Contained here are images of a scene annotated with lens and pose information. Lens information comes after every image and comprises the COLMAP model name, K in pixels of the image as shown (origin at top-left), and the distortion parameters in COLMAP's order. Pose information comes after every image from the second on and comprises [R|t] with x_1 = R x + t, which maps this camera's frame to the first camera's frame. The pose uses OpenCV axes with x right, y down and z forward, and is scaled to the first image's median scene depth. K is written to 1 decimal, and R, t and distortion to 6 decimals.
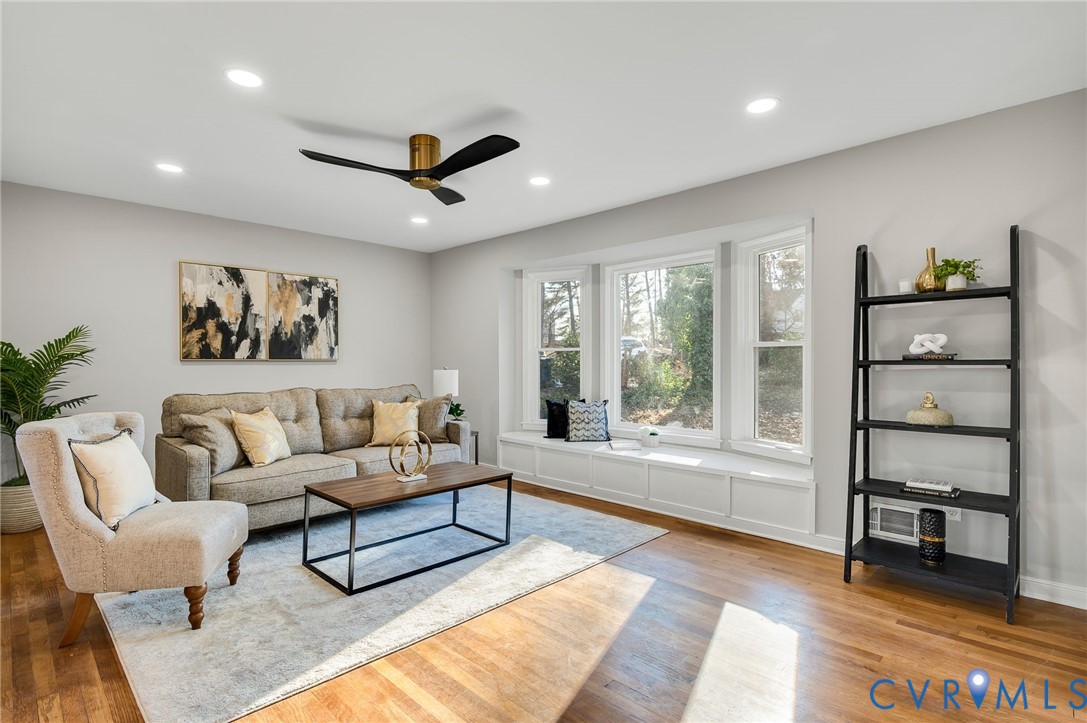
lens RADIAL K [[534.2, 0, 548.2], [0, 534.2, 372.5], [0, 0, 1]] dist [0.000305, -0.000241]
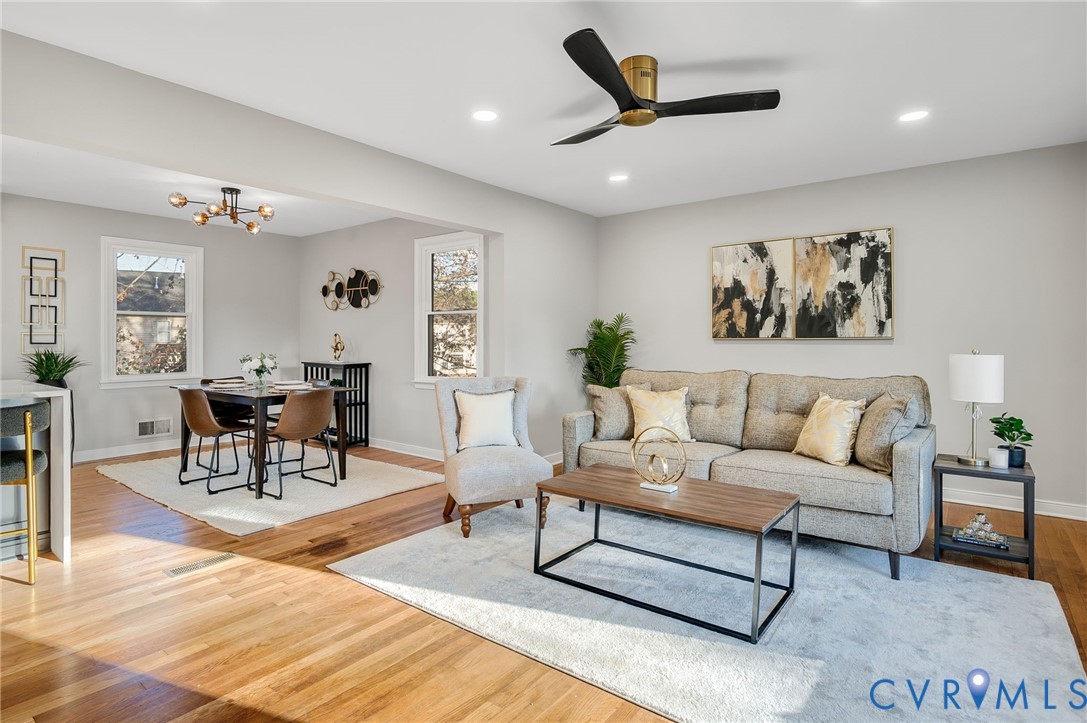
lens RADIAL K [[570.5, 0, 521.3], [0, 570.5, 348.6], [0, 0, 1]] dist [-0.002203, -0.001162]
pose [[0.091683, 0.014522, -0.995682, 0.386430], [-0.017999, 0.999754, 0.012924, -0.011433], [0.995626, 0.016736, 0.091922, 0.481982]]
